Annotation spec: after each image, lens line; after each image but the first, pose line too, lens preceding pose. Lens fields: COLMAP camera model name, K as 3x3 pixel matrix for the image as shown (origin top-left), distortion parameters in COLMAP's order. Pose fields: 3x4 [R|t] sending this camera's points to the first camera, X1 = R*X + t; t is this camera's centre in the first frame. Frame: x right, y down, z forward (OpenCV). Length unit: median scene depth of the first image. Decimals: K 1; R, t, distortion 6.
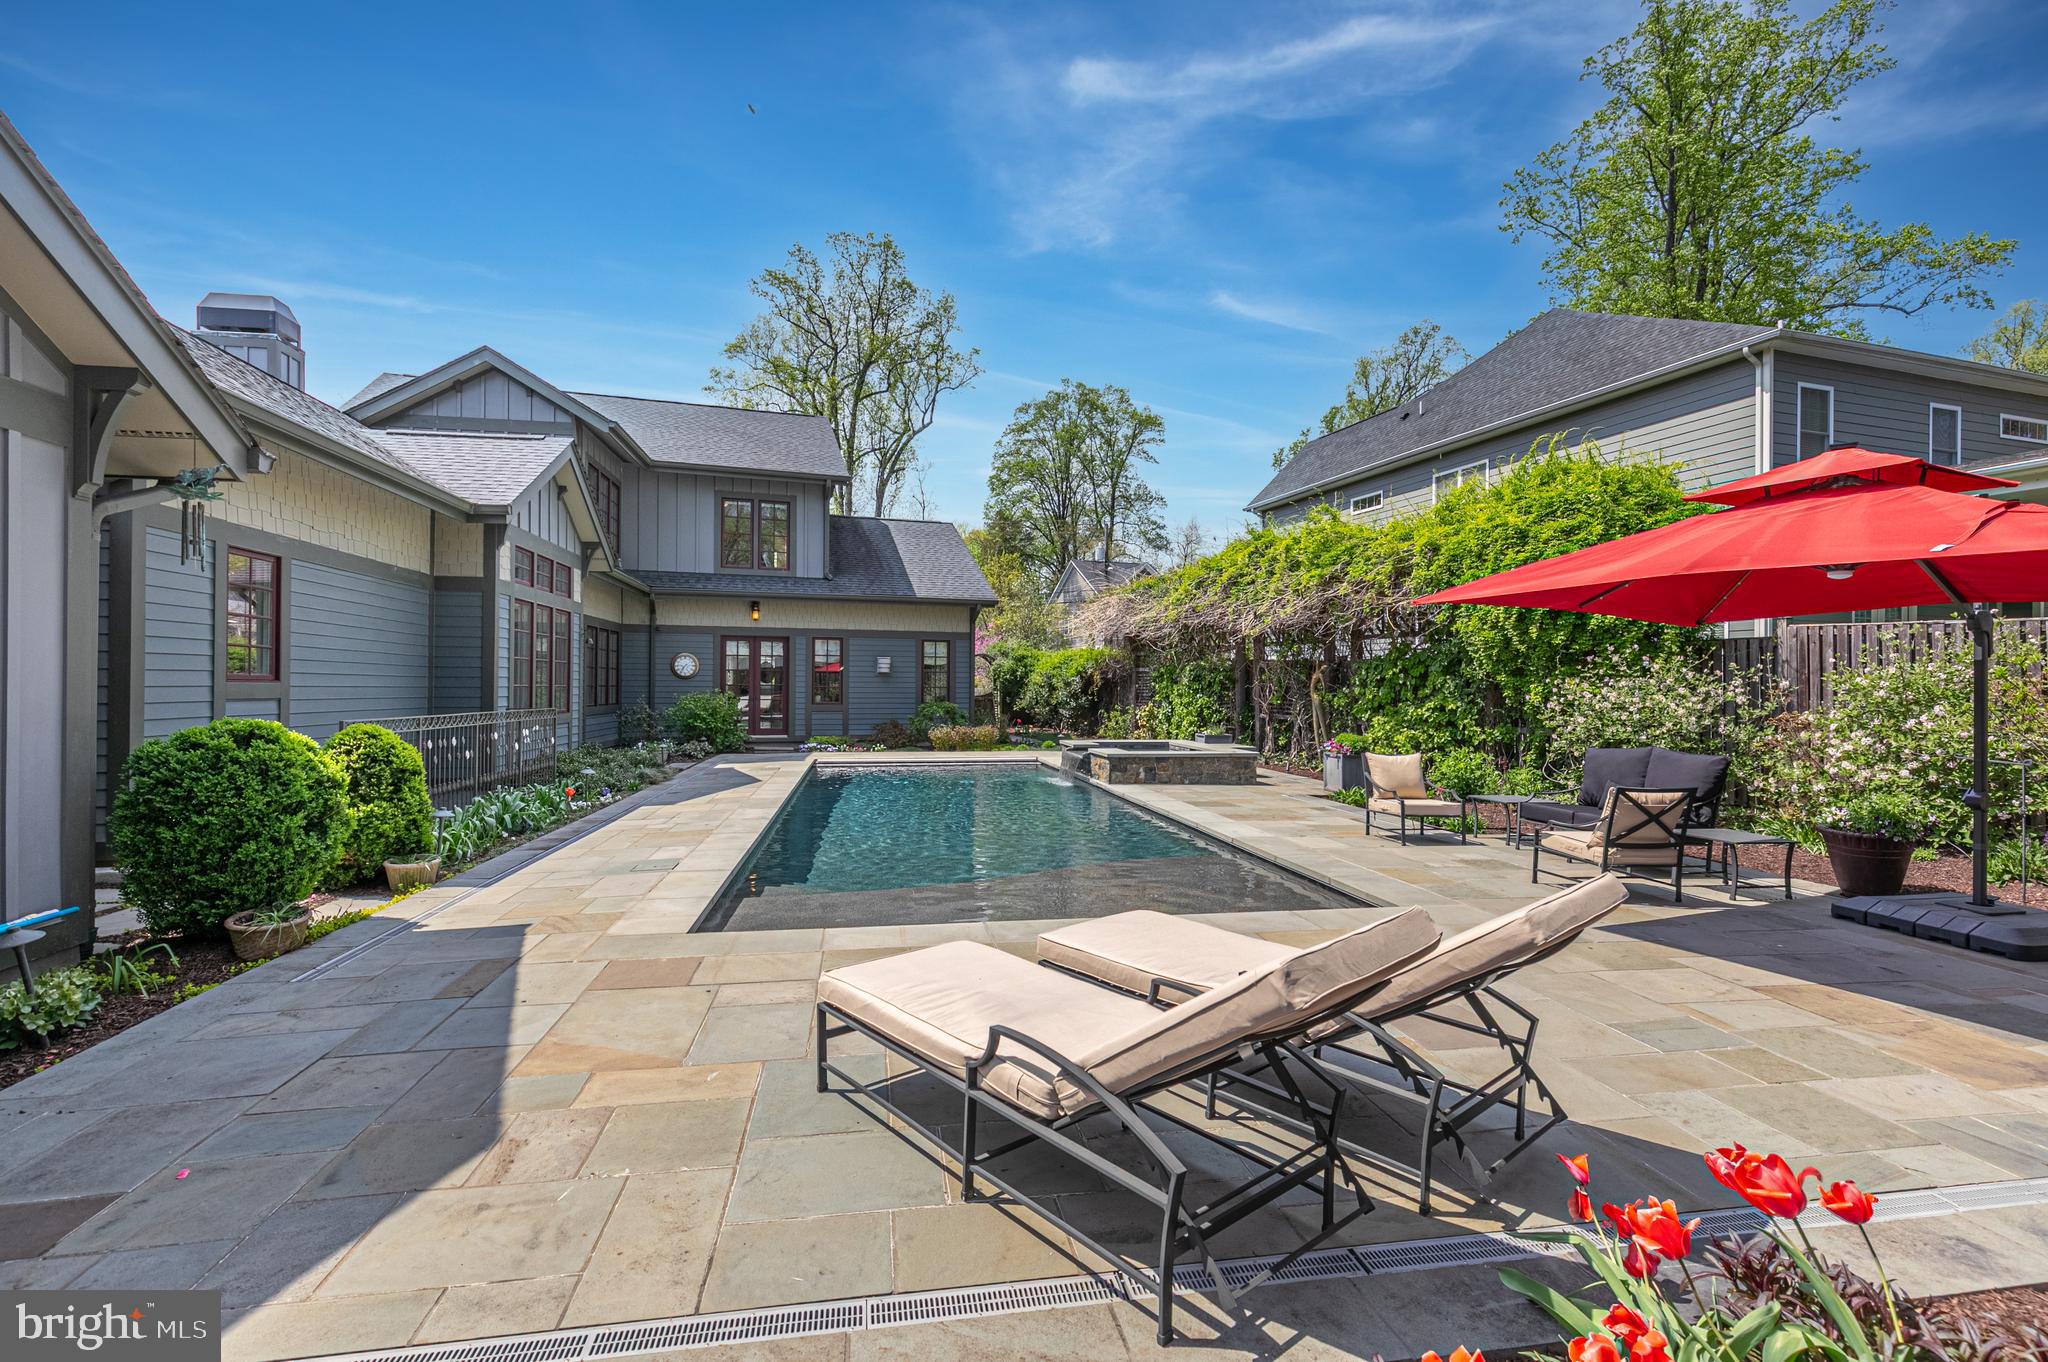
lens RADIAL K [[915.8, 0, 1025.4], [0, 915.8, 681.5], [0, 0, 1]] dist [0.011183, -0.004198]
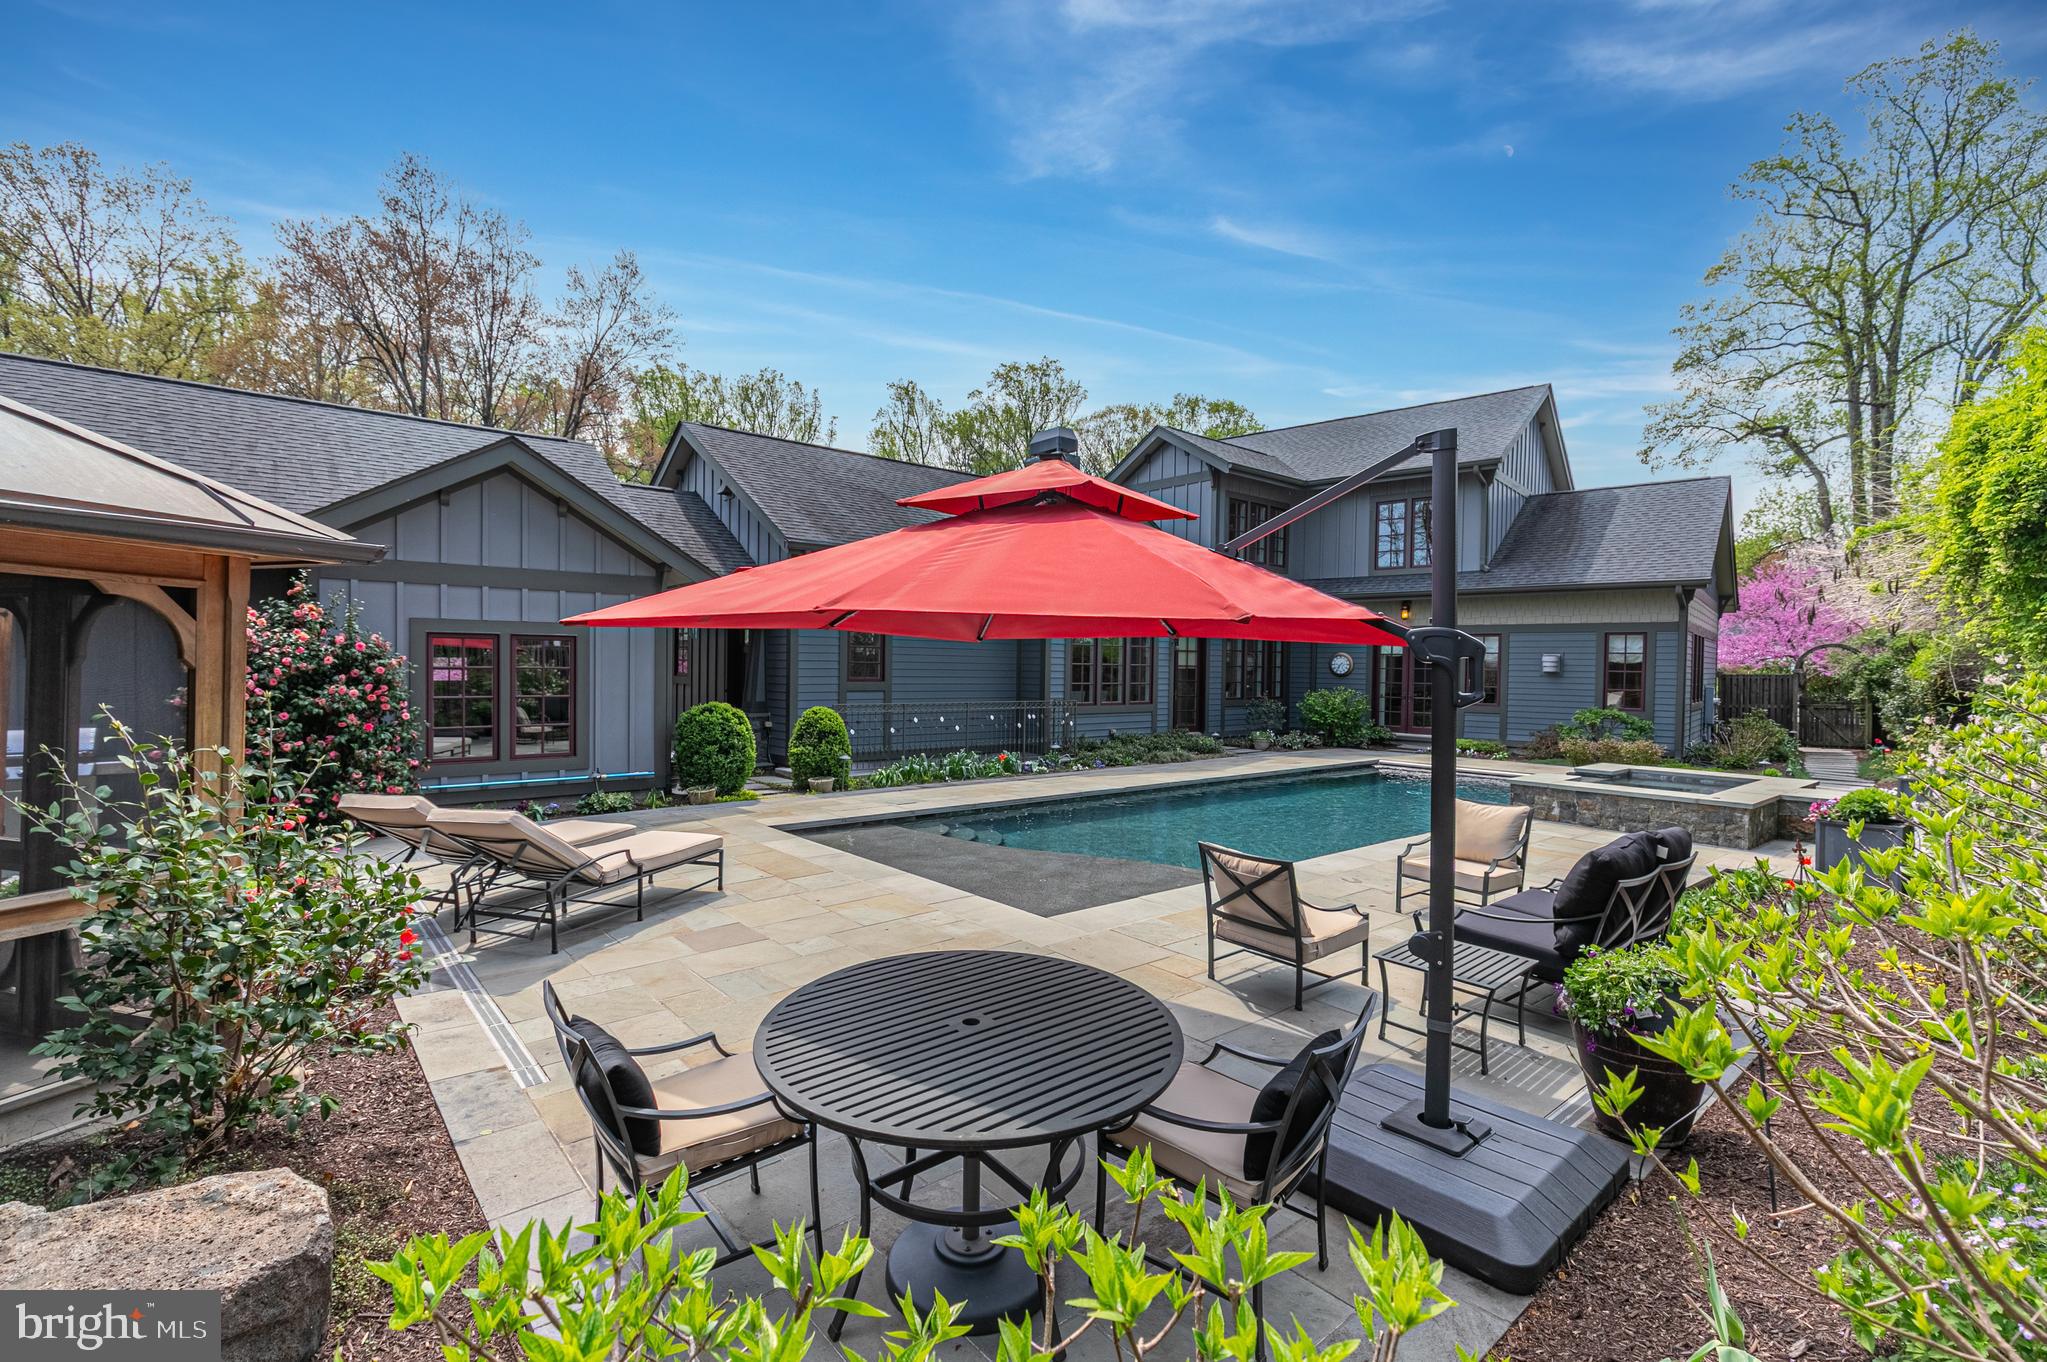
lens RADIAL K [[915.3, 0, 1021.3], [0, 915.3, 673.8], [0, 0, 1]] dist [0.011183, -0.004198]
pose [[0.512320, 0.012291, -0.858706, 0.404989], [-0.007272, 0.999924, 0.009974, -0.015764], [0.858764, 0.001135, 0.512371, 0.130935]]
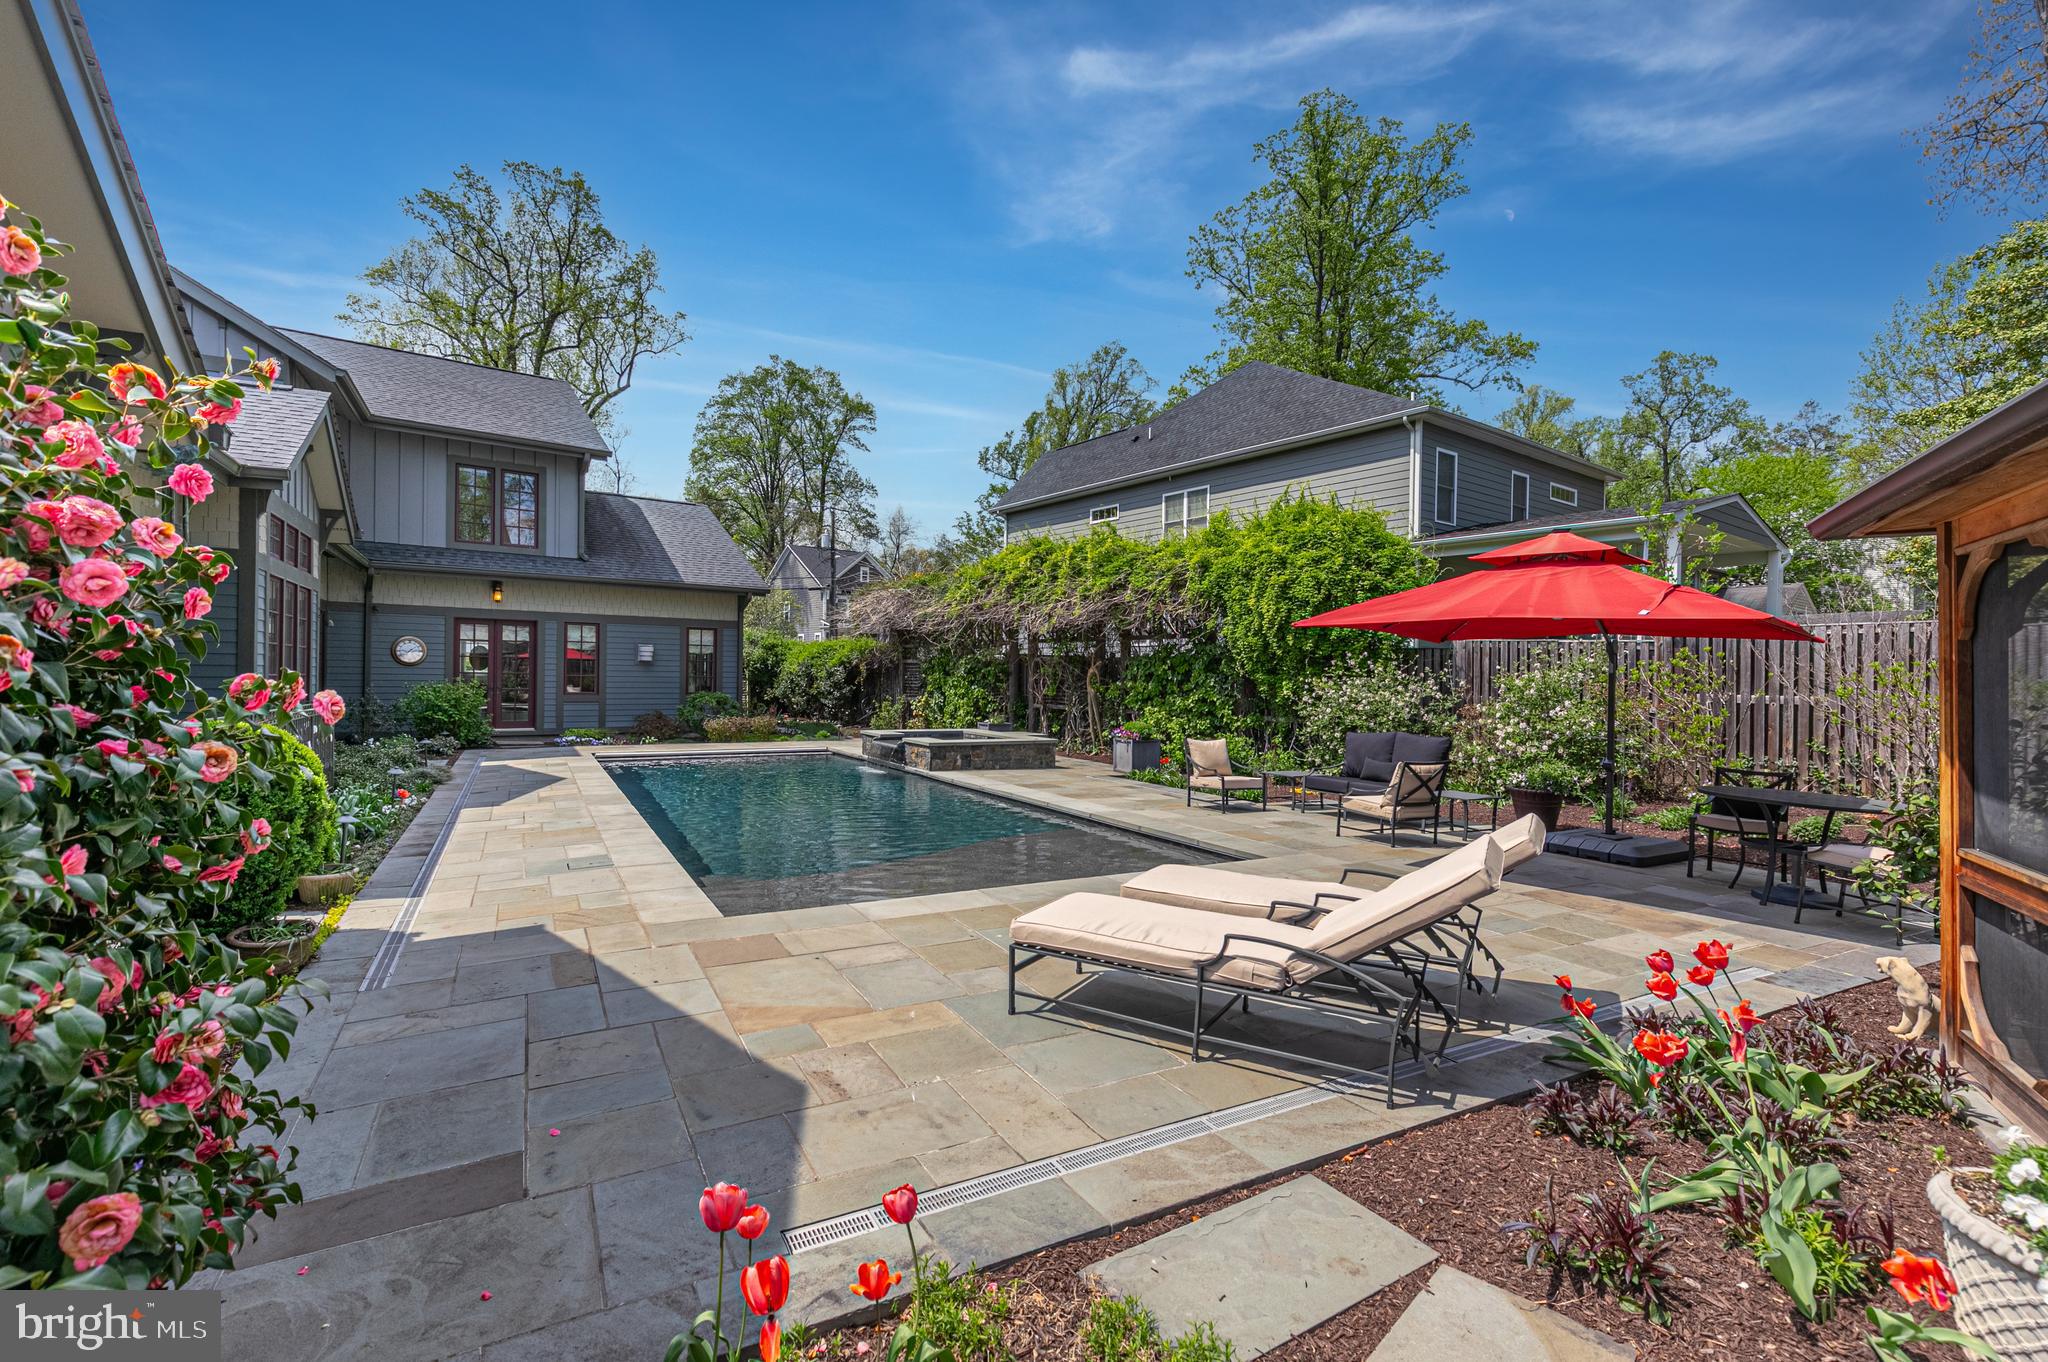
lens RADIAL K [[915.8, 0, 1025.6], [0, 915.8, 677.4], [0, 0, 1]] dist [0.011183, -0.004198]
pose [[0.946692, 0.007276, 0.322058, -0.103784], [-0.010239, 0.999919, 0.007507, -0.004597], [-0.321978, -0.010405, 0.946690, -0.033265]]
